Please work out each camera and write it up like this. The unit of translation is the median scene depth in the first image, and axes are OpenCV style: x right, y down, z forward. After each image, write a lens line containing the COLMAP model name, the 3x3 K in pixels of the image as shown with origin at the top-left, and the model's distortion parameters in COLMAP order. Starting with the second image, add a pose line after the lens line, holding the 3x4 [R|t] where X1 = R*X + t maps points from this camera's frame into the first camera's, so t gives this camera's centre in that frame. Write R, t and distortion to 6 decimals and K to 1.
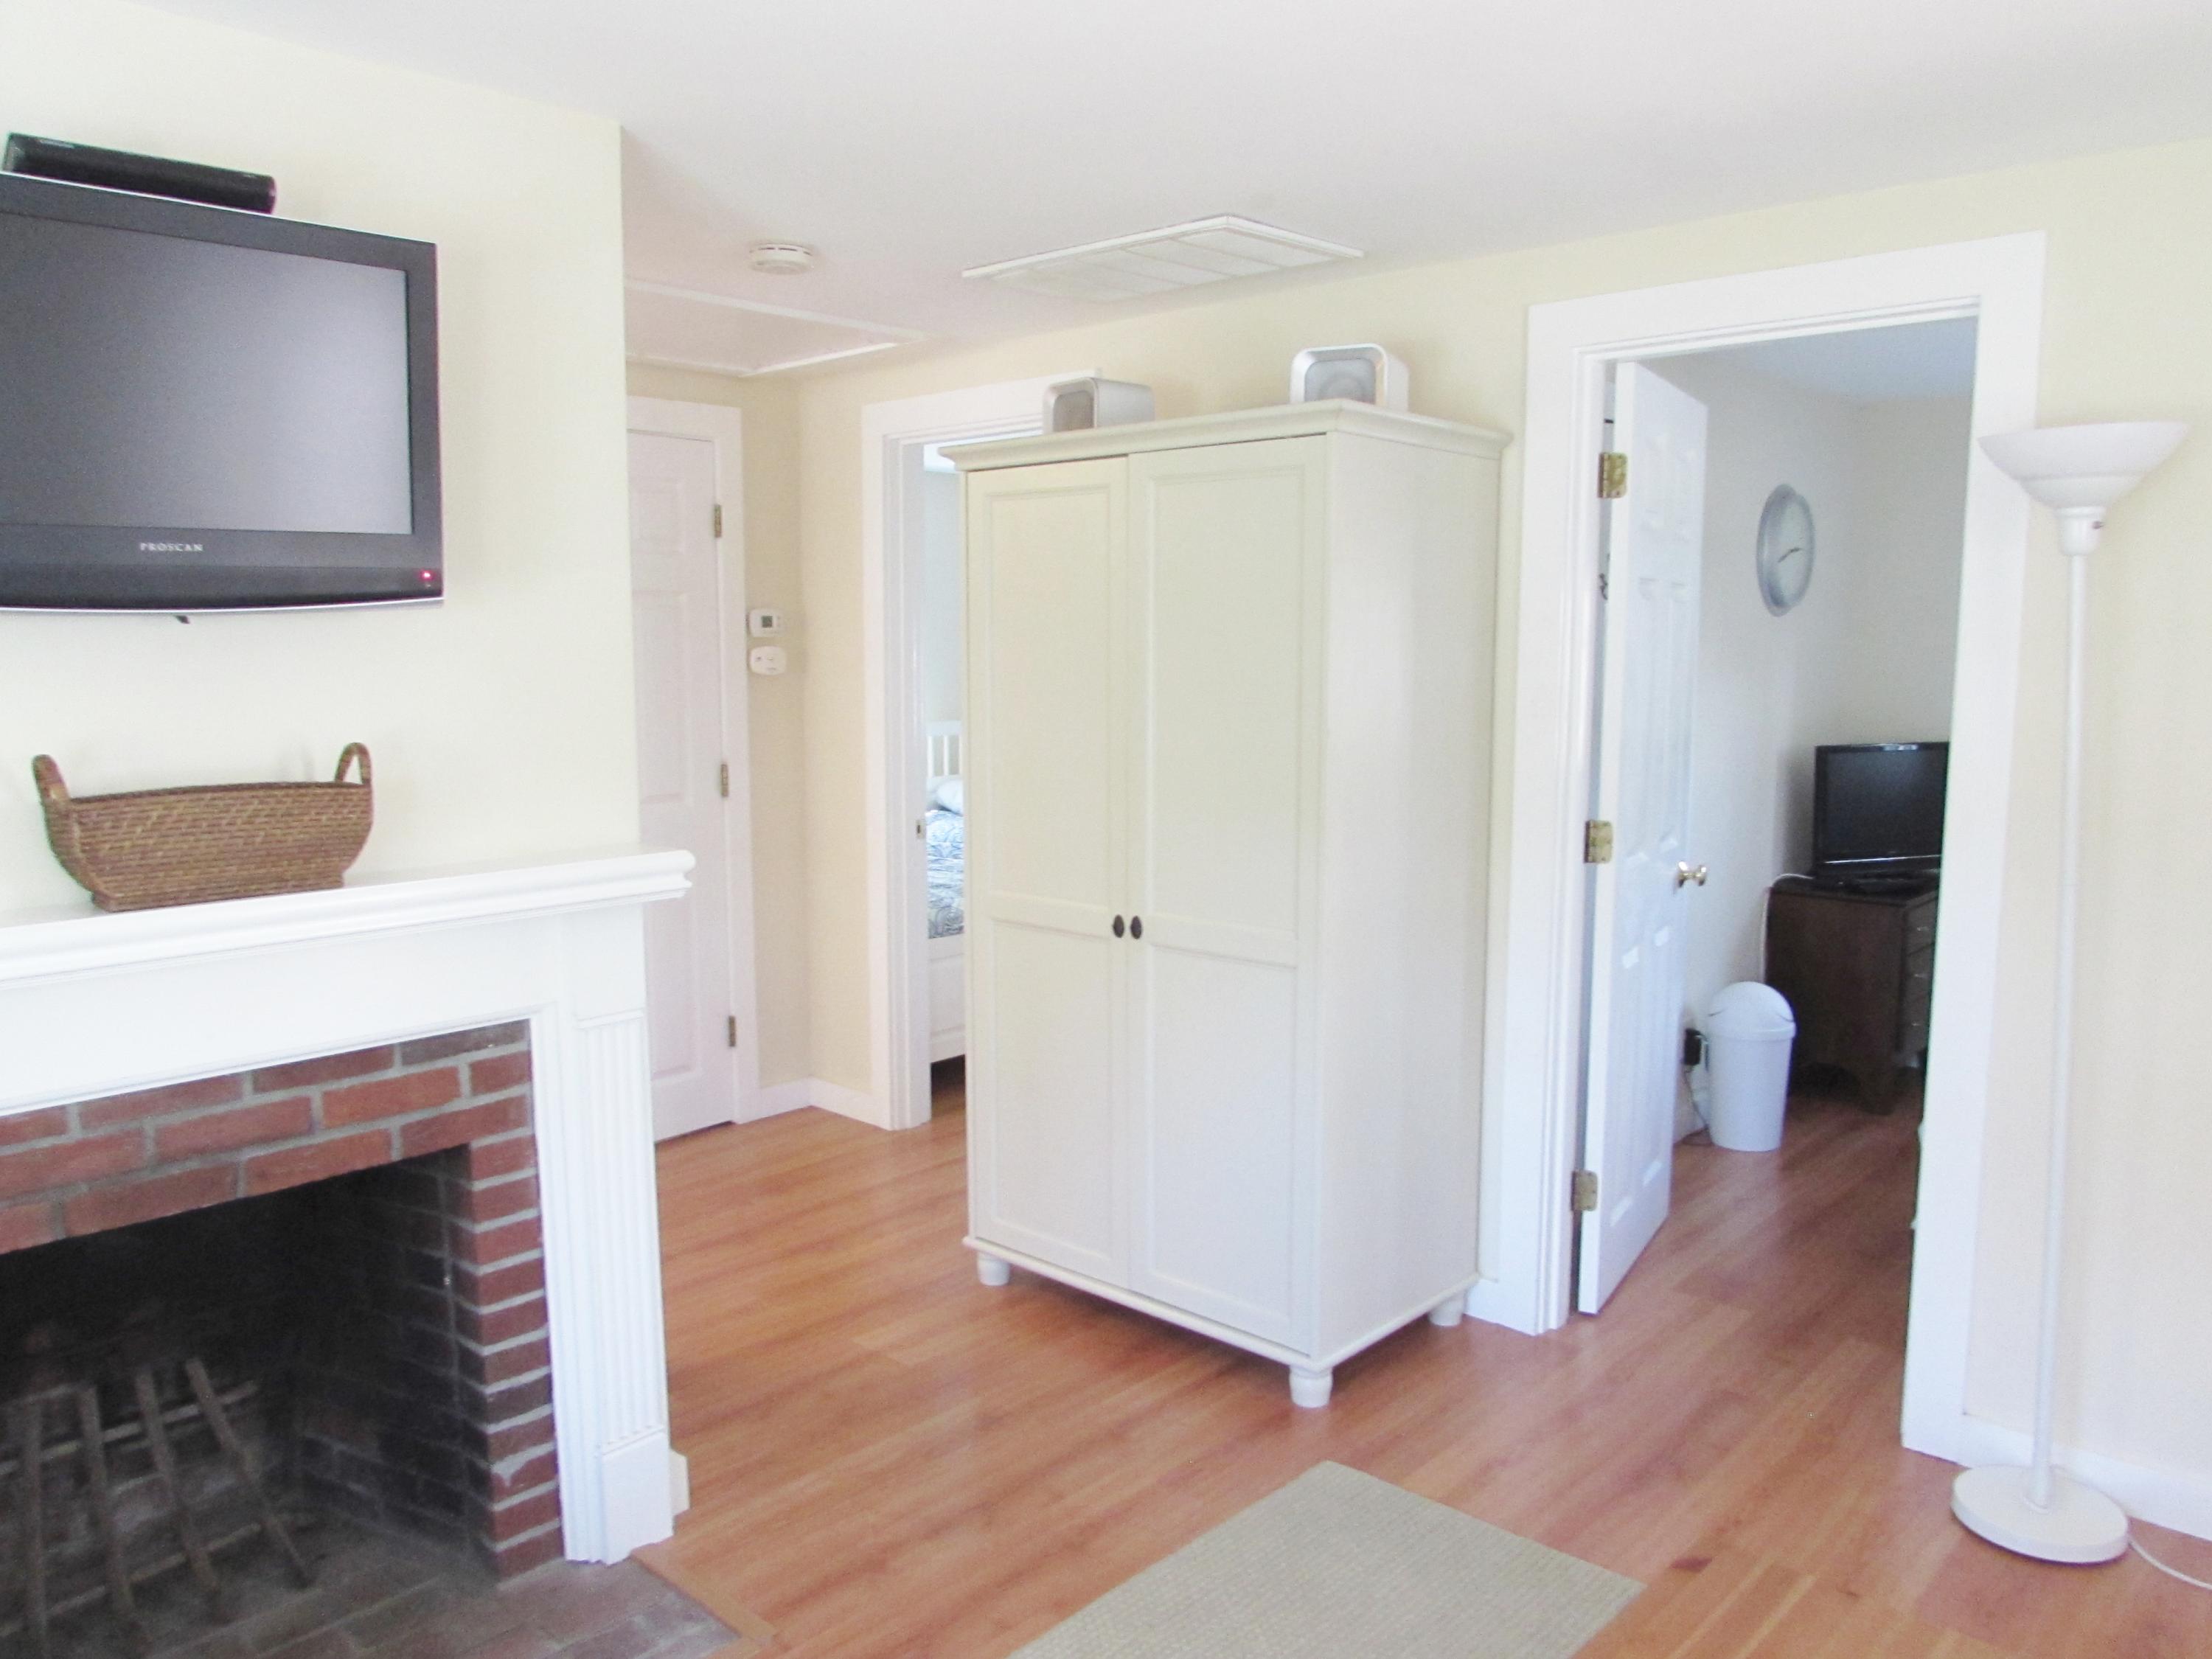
lens RADIAL K [[1603.9, 0, 1100.1], [0, 1603.9, 830.0], [0, 0, 1]] dist [-0.035118, 0.005043]
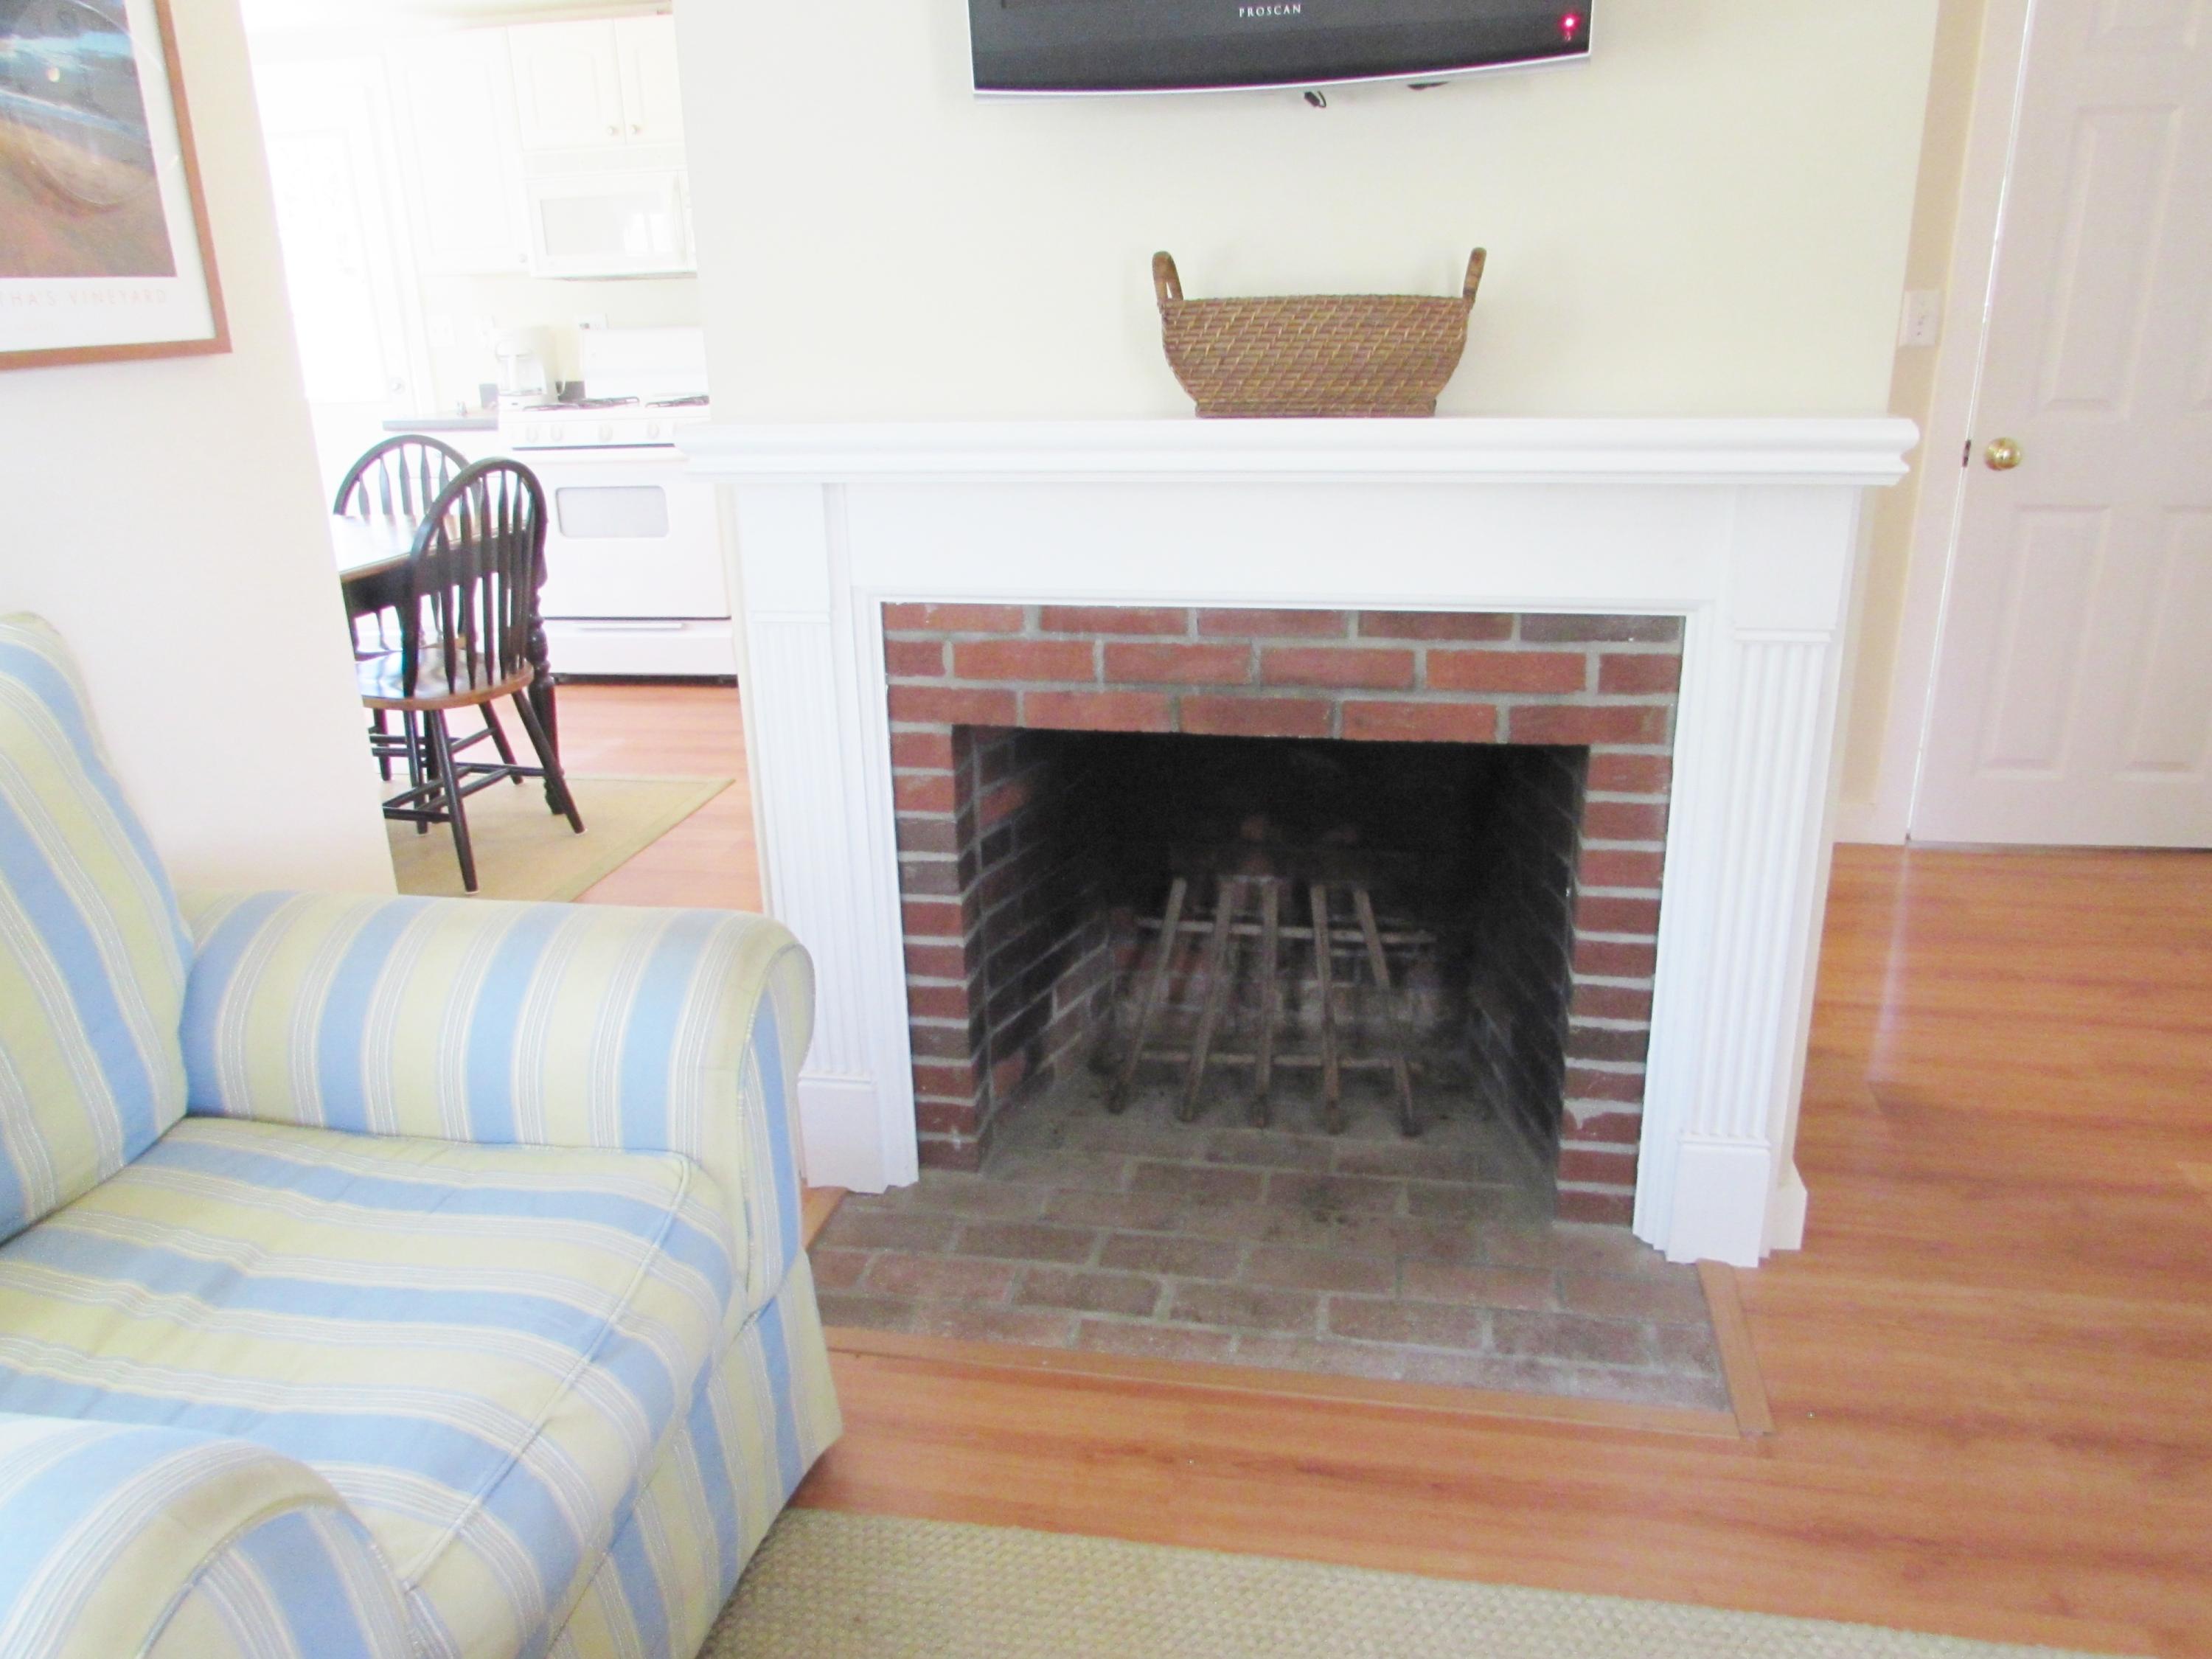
lens RADIAL K [[1603.9, 0, 1105.4], [0, 1603.9, 835.3], [0, 0, 1]] dist [-0.035118, 0.005043]
pose [[0.524571, 0.275870, -0.805432, 0.175764], [-0.078399, 0.957679, 0.276955, 0.022971], [0.847749, -0.082137, 0.523999, 0.313606]]
